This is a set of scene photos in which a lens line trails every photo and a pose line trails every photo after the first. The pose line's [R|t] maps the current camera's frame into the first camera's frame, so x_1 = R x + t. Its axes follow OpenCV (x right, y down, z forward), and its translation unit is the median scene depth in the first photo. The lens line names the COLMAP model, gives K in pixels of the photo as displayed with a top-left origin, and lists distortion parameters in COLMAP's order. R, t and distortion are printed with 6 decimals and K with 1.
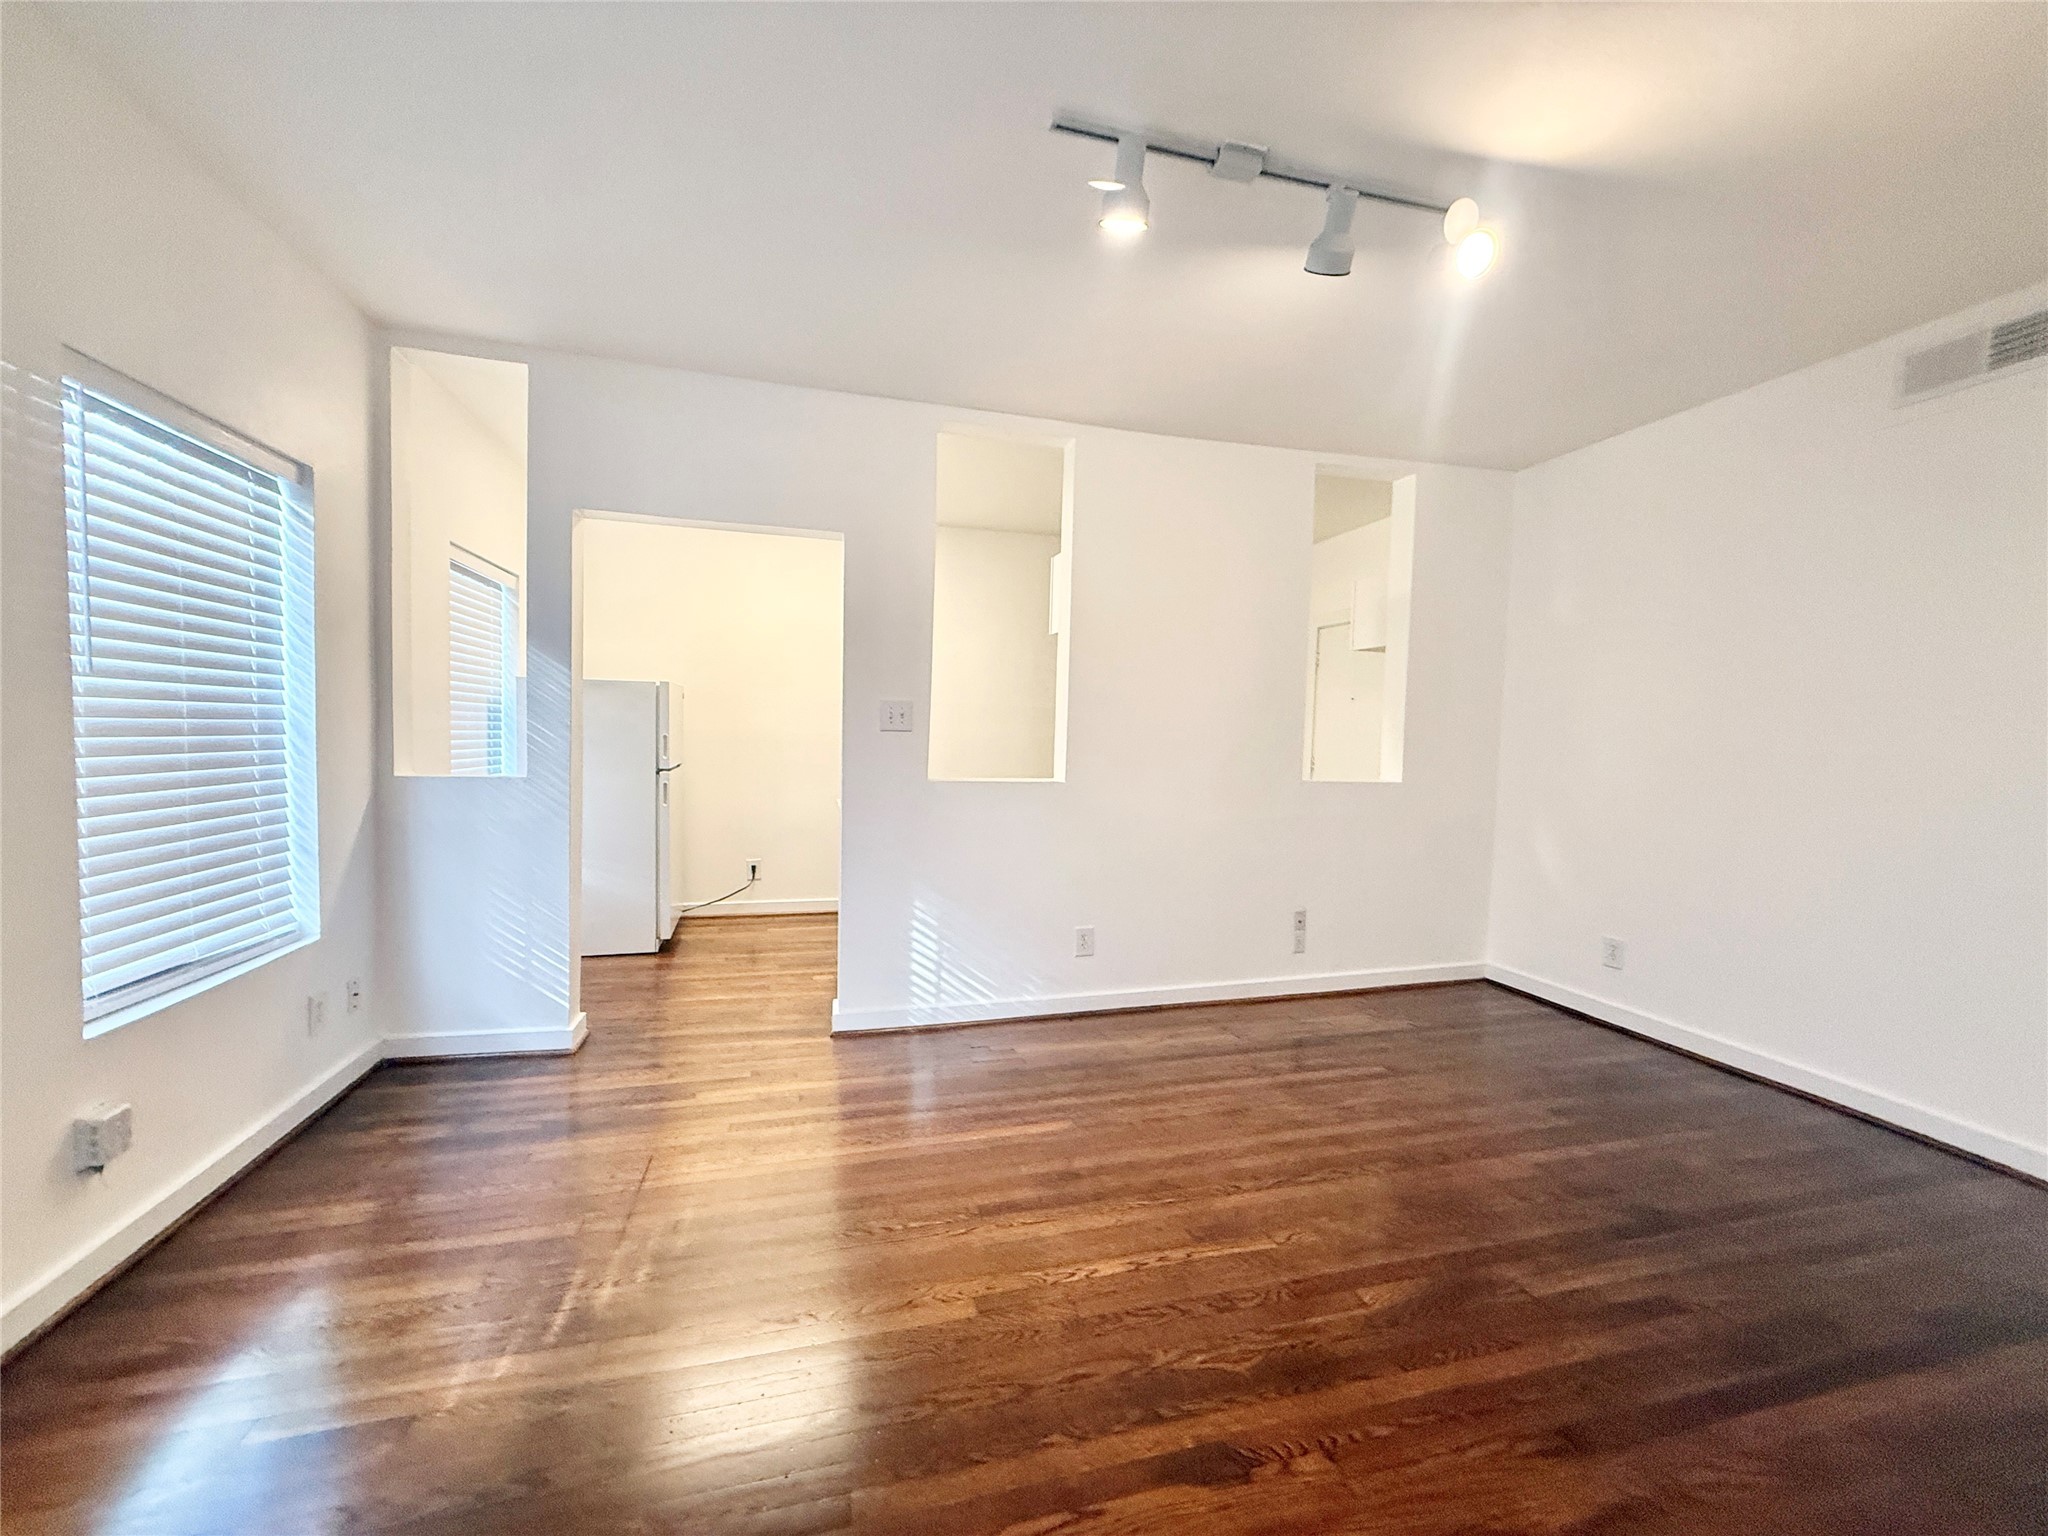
lens RADIAL K [[813.5, 0, 1022.2], [0, 813.5, 771.6], [0, 0, 1]] dist [0.000217, -0.000238]
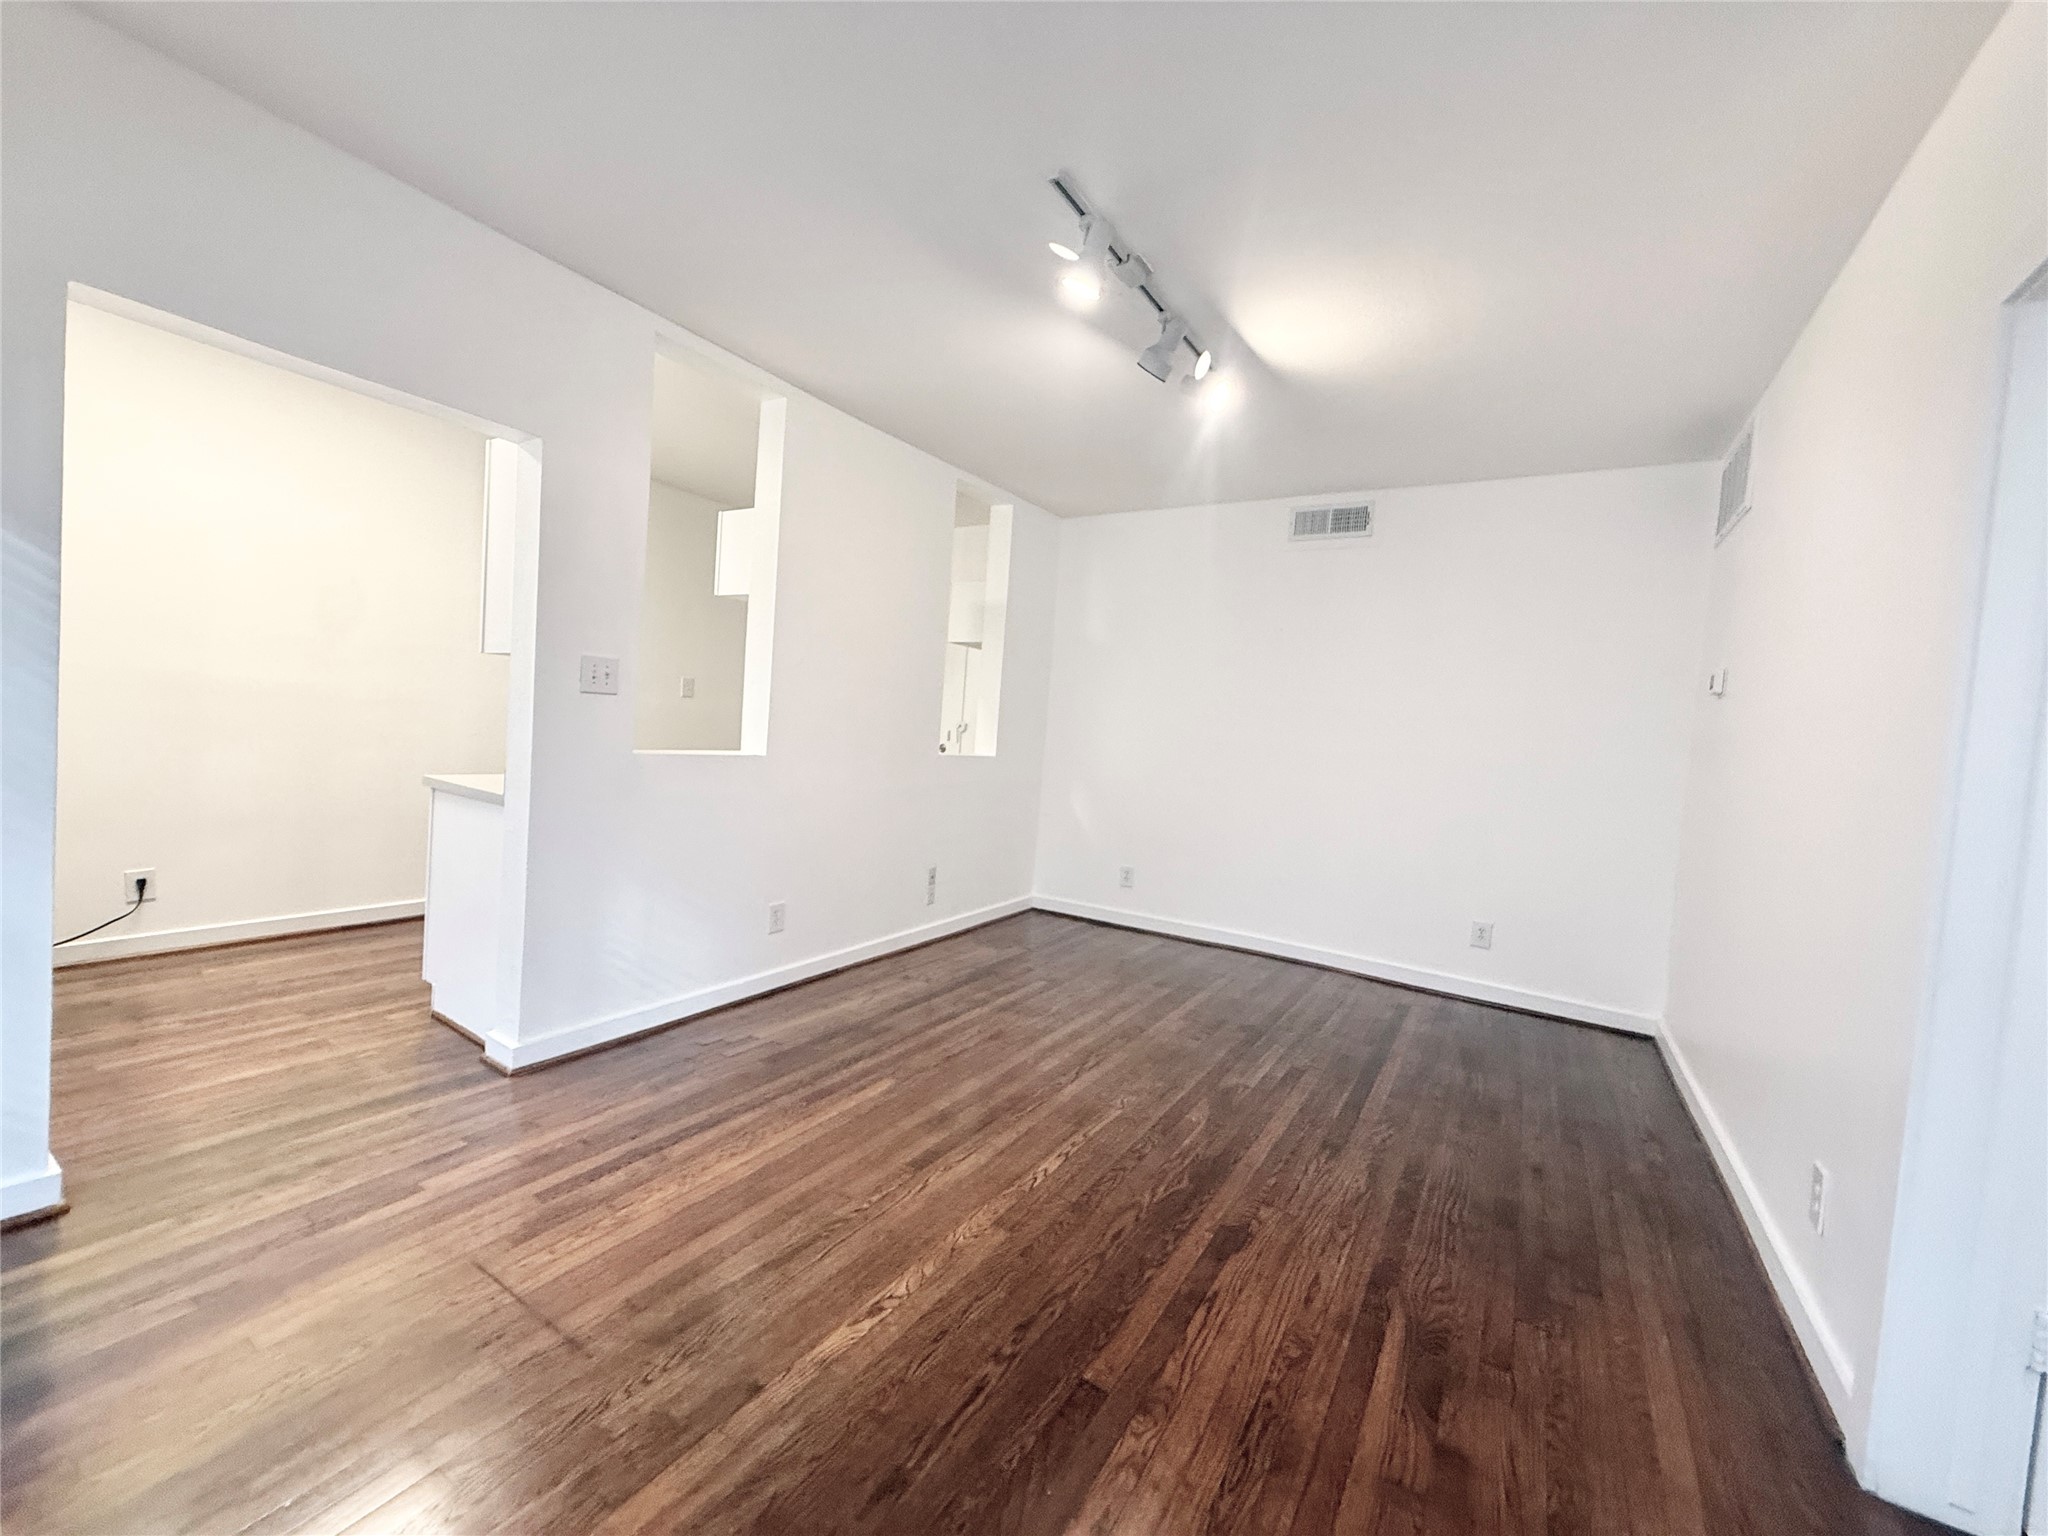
lens RADIAL K [[813.5, 0, 1022.4], [0, 813.5, 770.3], [0, 0, 1]] dist [0.000217, -0.000238]
pose [[0.731767, -0.008040, 0.681508, -0.524023], [-0.018102, 0.999348, 0.031227, -0.006692], [-0.681315, -0.035188, 0.731145, 0.119495]]
